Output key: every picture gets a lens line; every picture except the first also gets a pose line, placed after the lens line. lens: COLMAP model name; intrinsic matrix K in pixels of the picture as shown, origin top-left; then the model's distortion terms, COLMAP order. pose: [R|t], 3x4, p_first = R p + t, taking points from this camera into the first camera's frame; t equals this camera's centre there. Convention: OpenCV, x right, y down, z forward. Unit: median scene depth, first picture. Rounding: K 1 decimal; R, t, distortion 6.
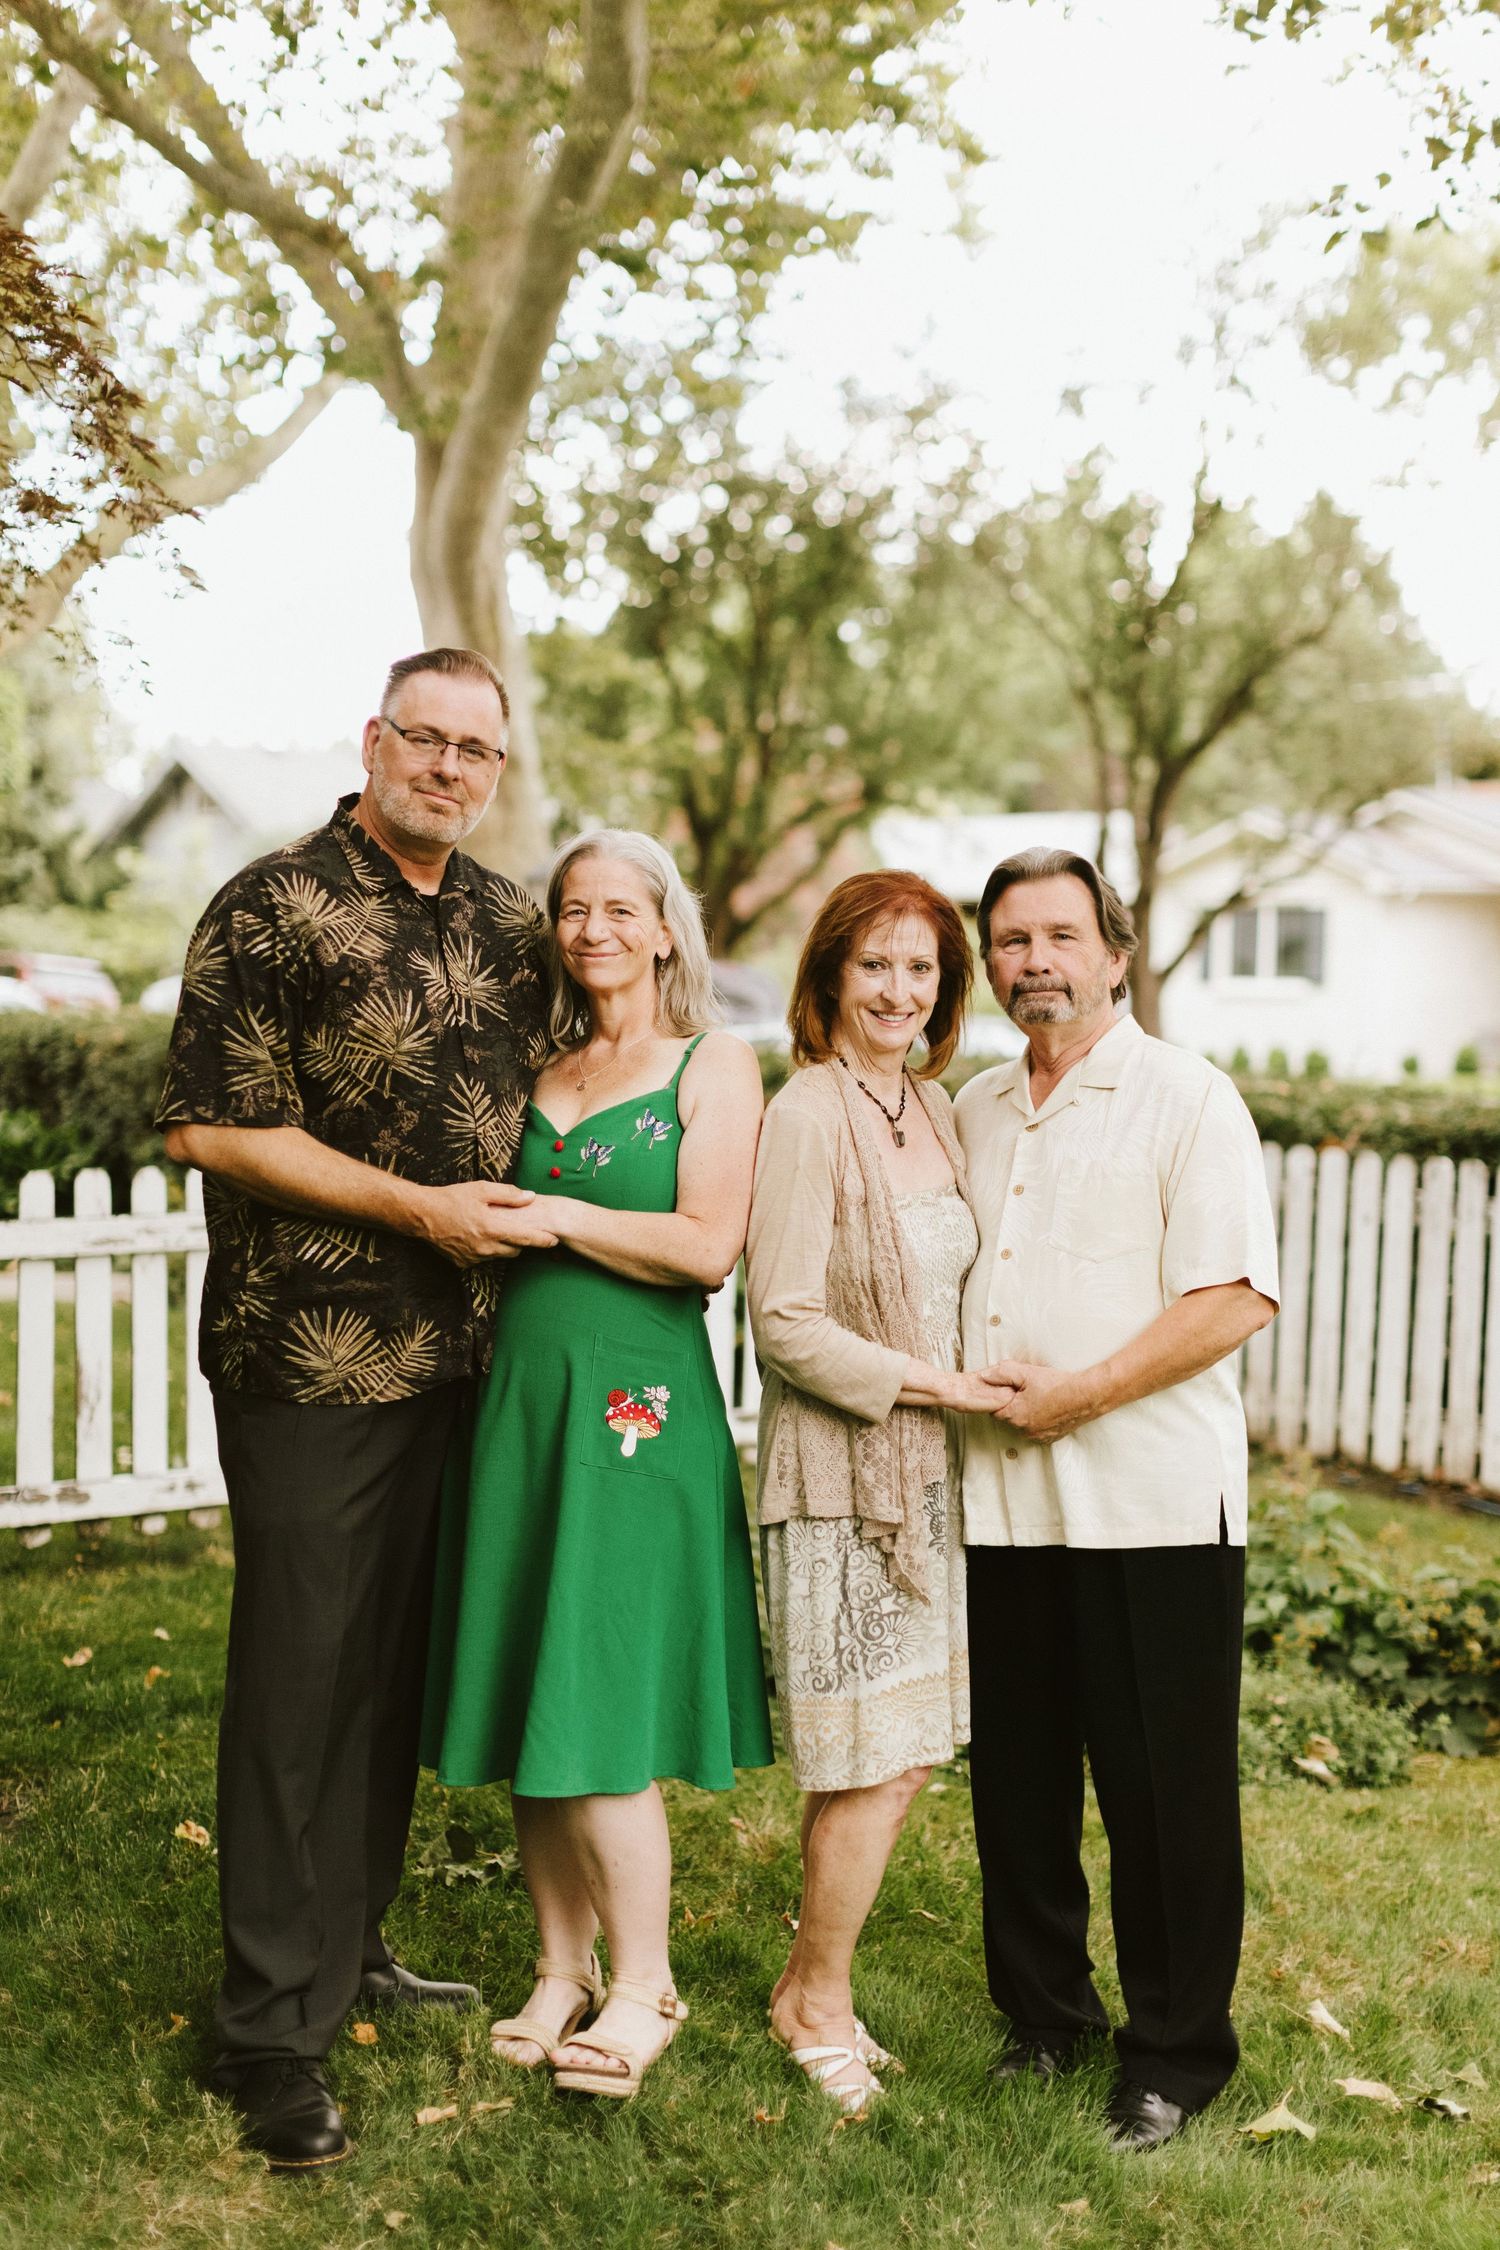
lens RADIAL K [[3274.2, 0, 750.0], [0, 3274.2, 1125.0], [0, 0, 1]] dist [0.155907, -0.084208]
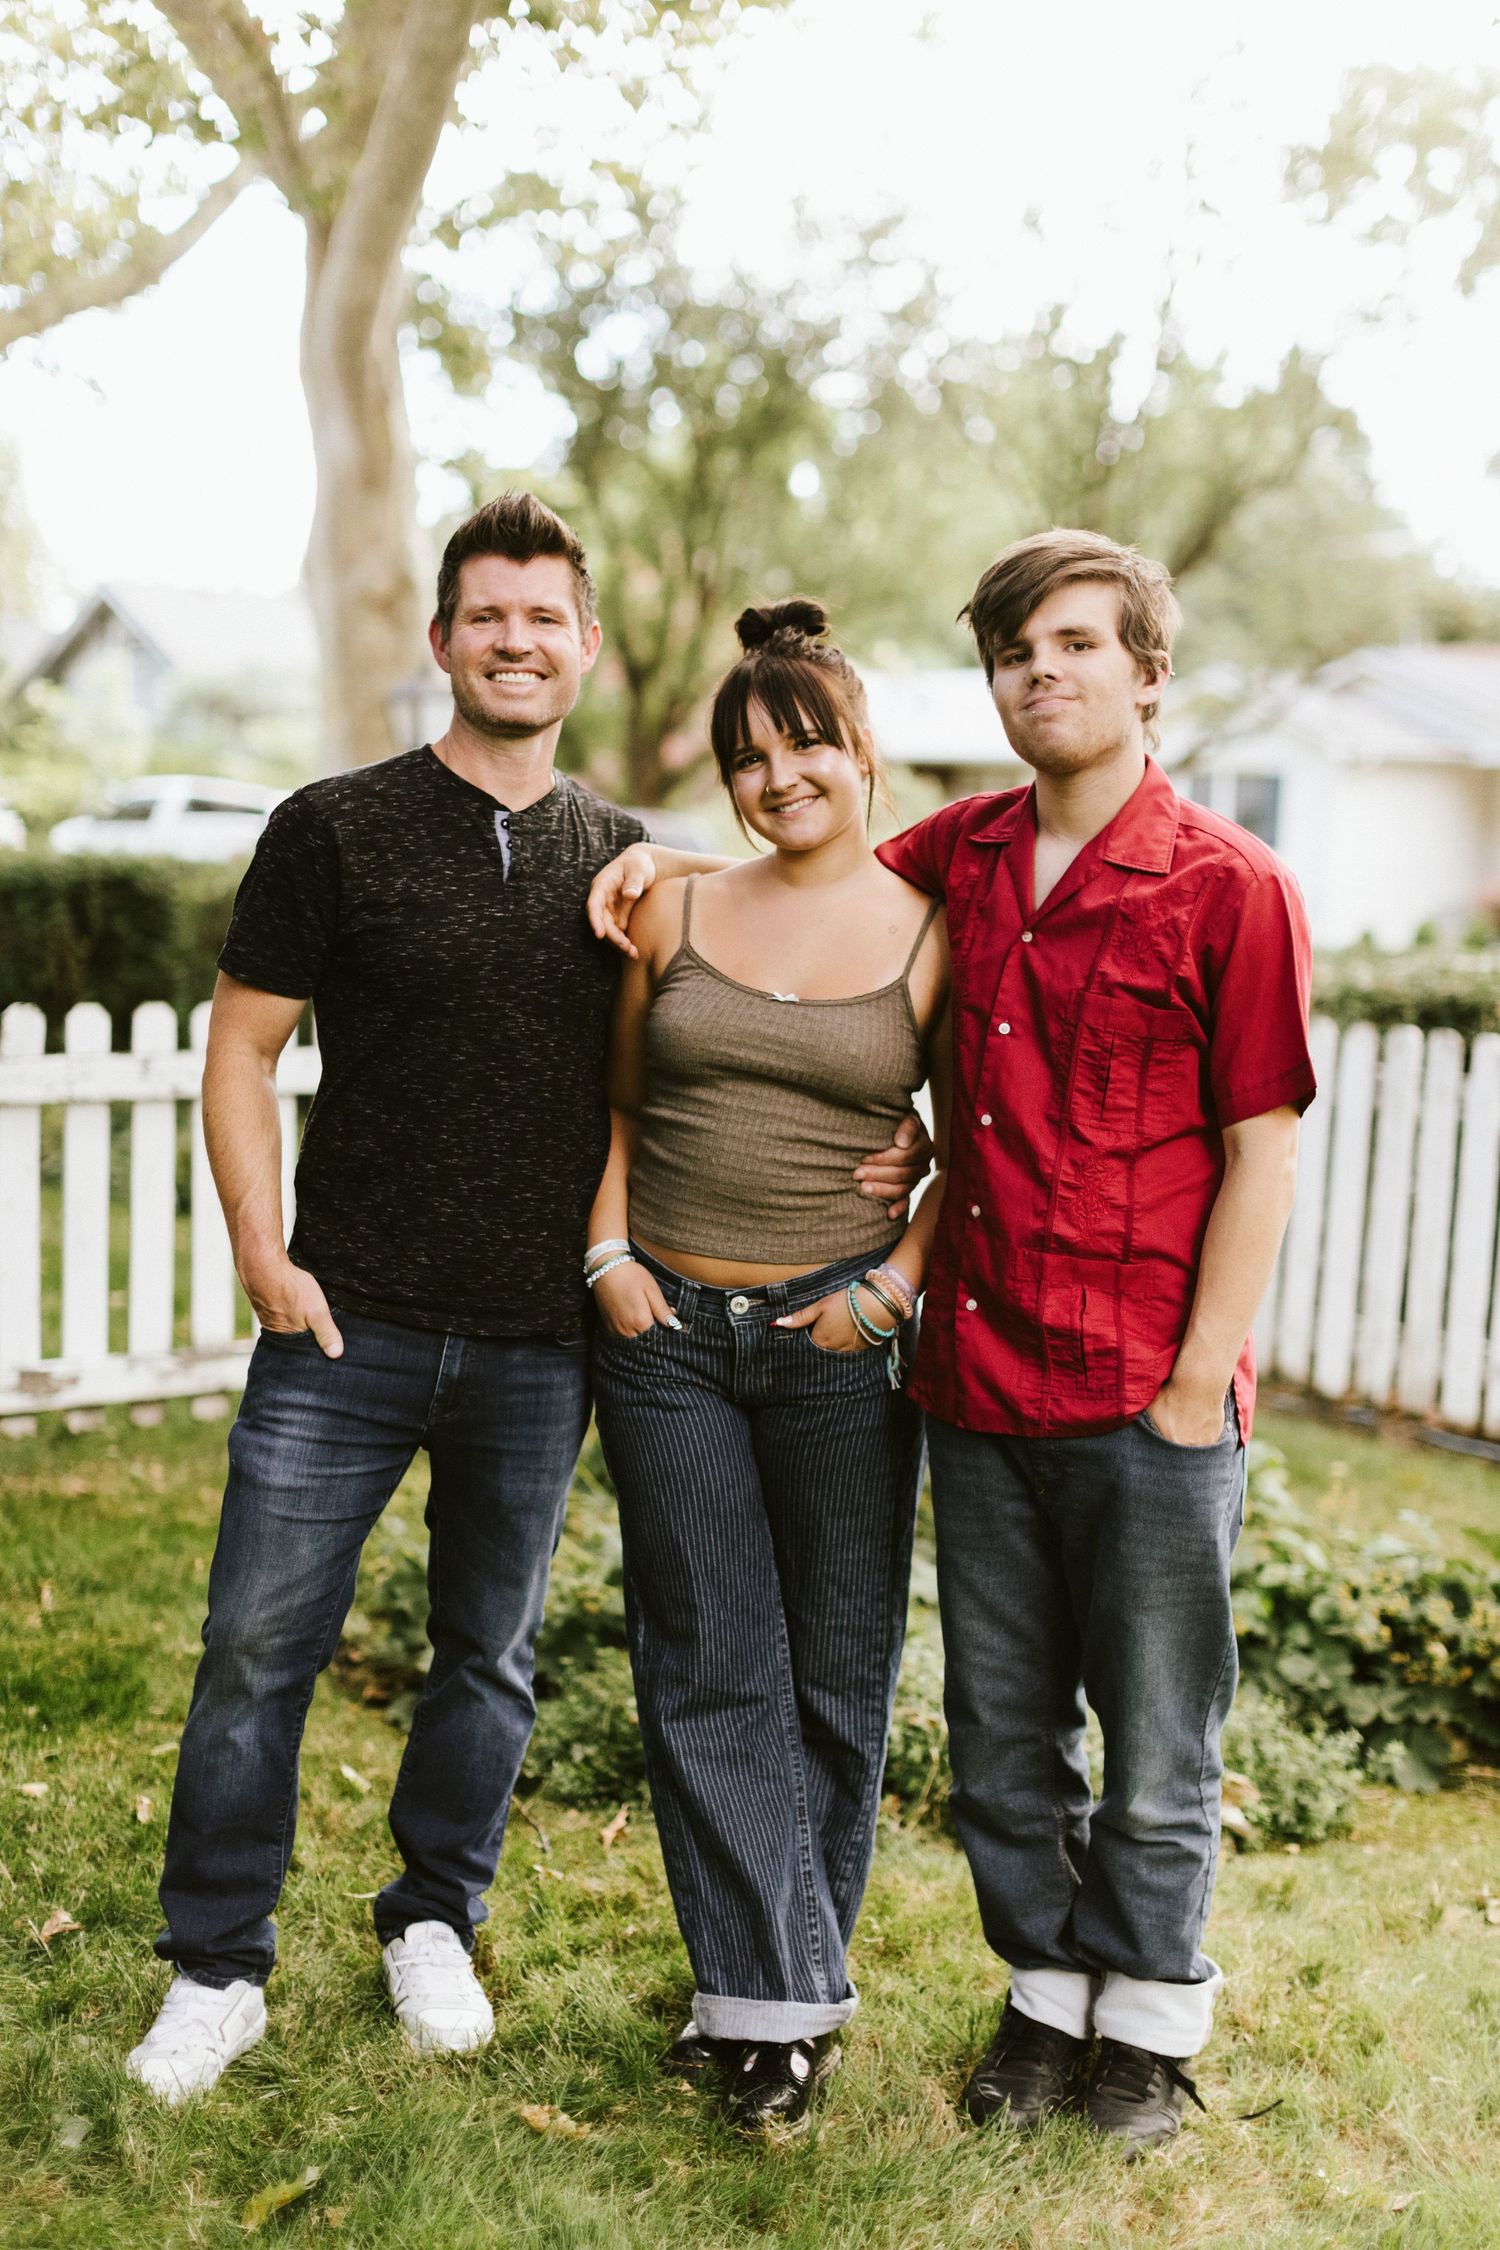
lens RADIAL K [[3233.3, 0, 758.8], [0, 3233.3, 1151.5], [0, 0, 1]] dist [0.163621, -0.081750]
pose [[0.999689, 0.019450, 0.015586, 0.033366], [-0.020197, 0.998580, 0.049301, 0.004012], [-0.014605, -0.049601, 0.998662, 0.179095]]
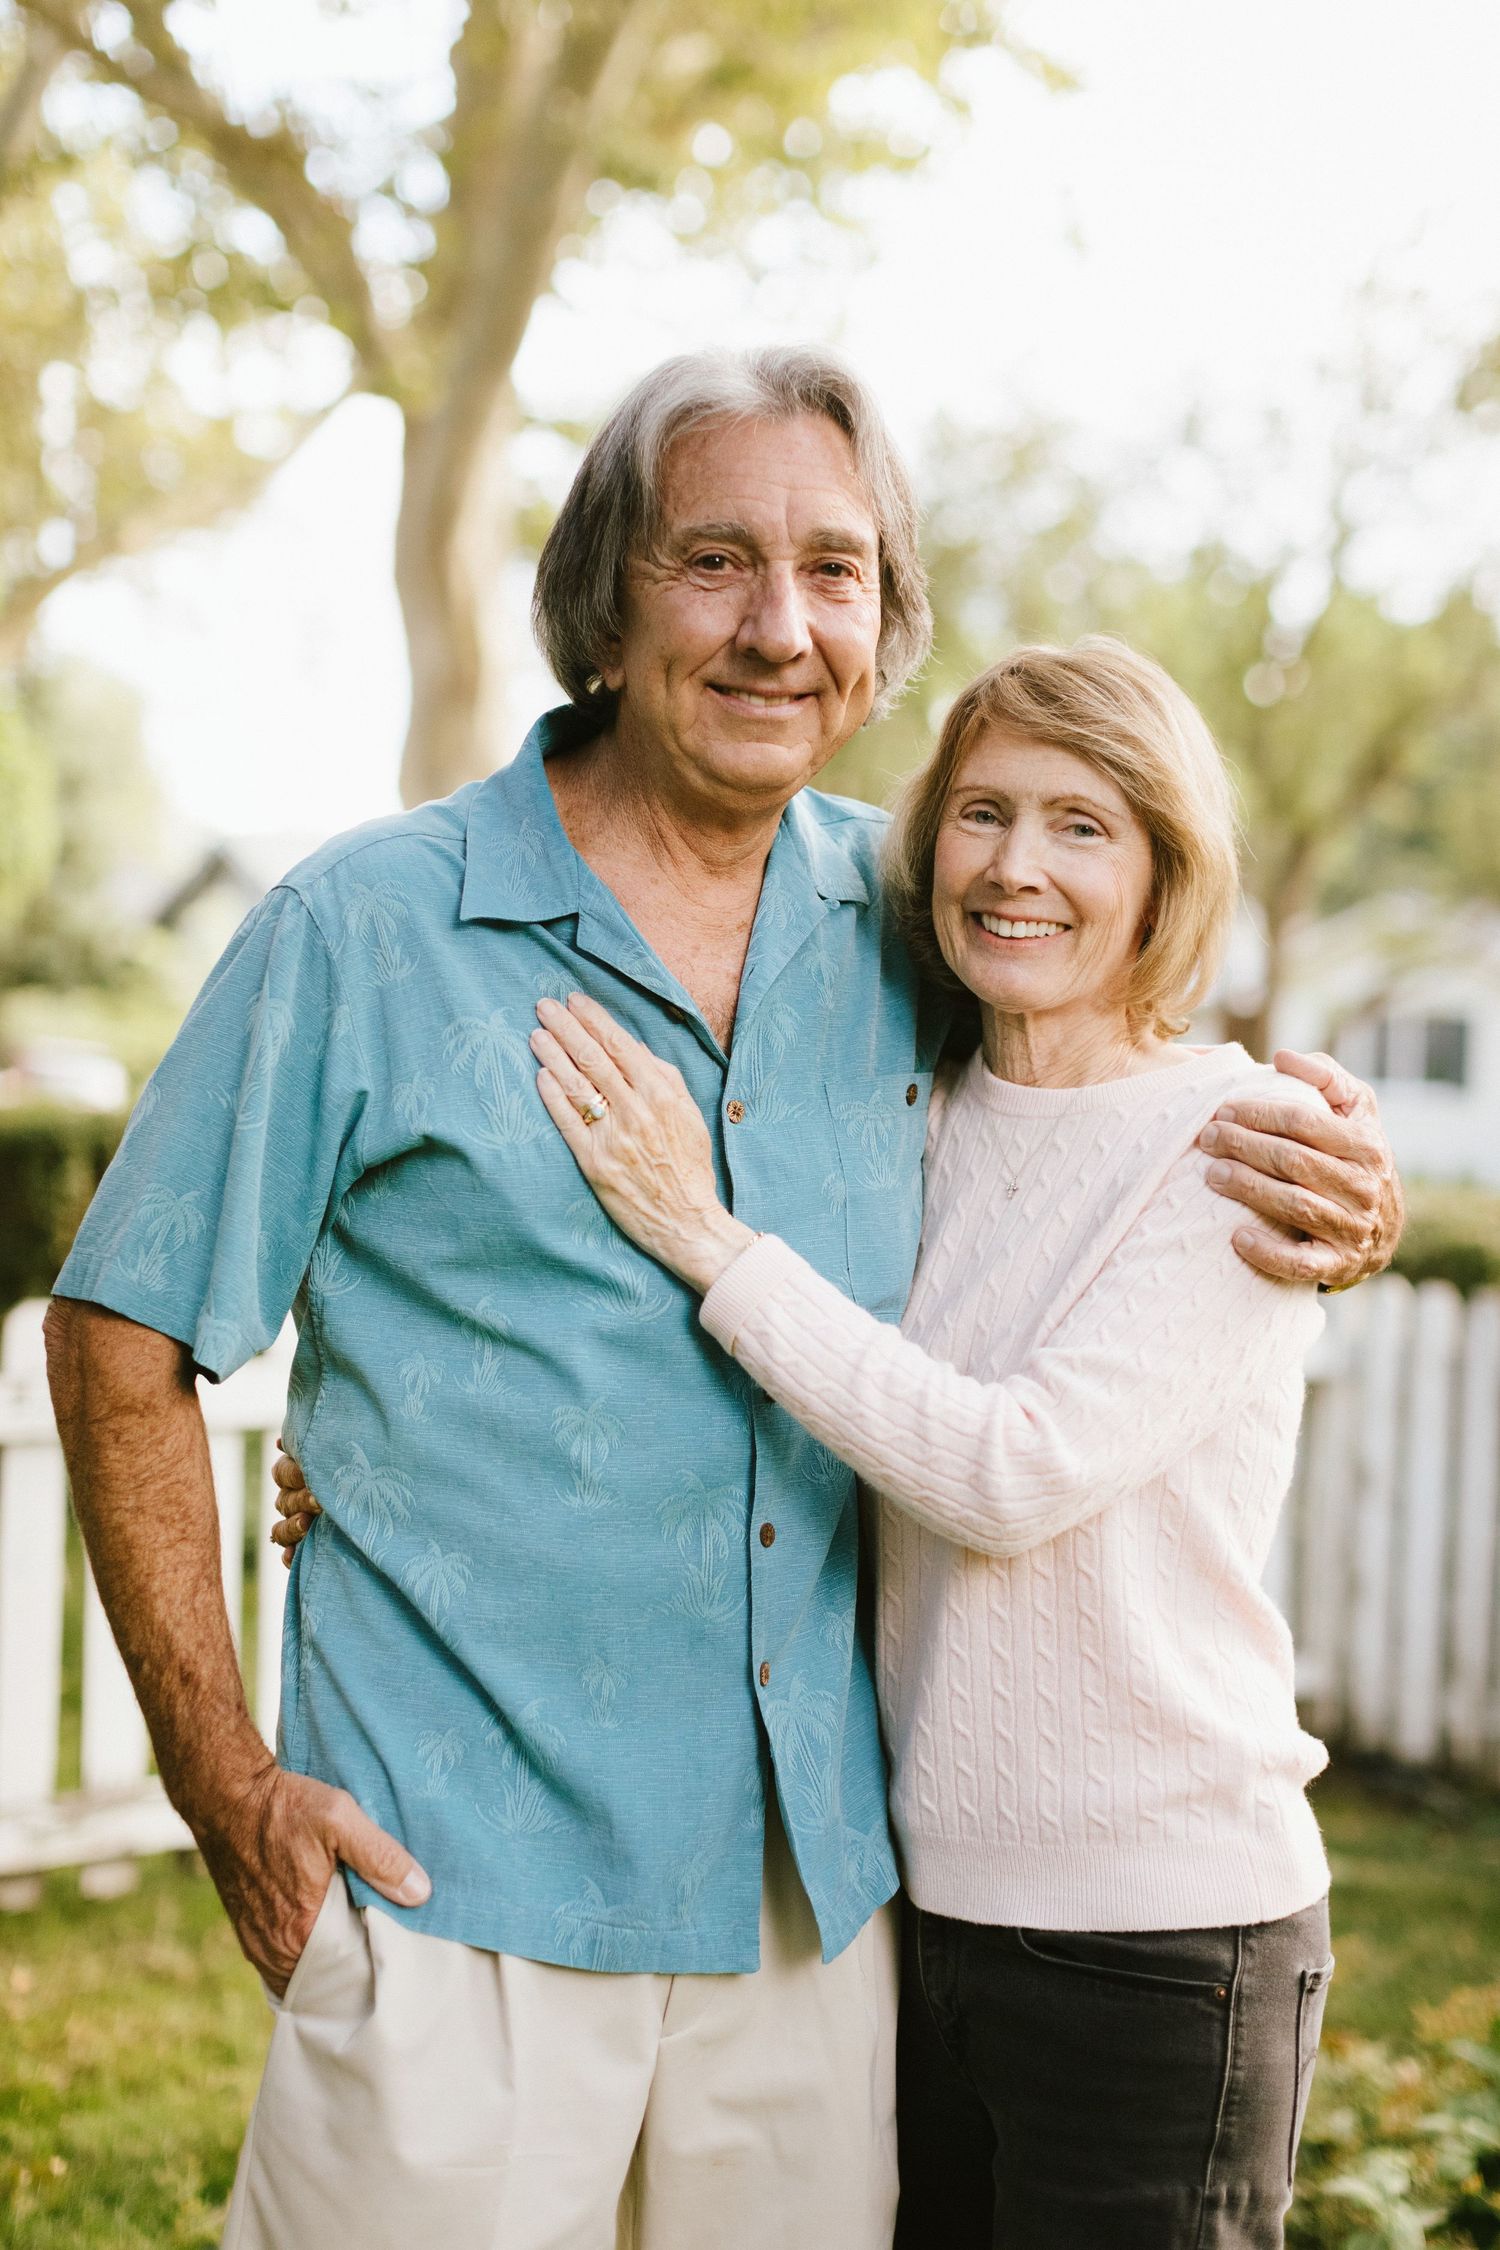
lens RADIAL K [[3356.9, 0, 795.0], [0, 3356.9, 1074.7], [0, 0, 1]] dist [0.092145, -0.057388]
pose [[0.999708, 0.015534, -0.018499, 0.039568], [-0.016456, 0.998575, -0.050775, -0.001790], [0.017684, 0.051064, 0.998539, 0.383599]]
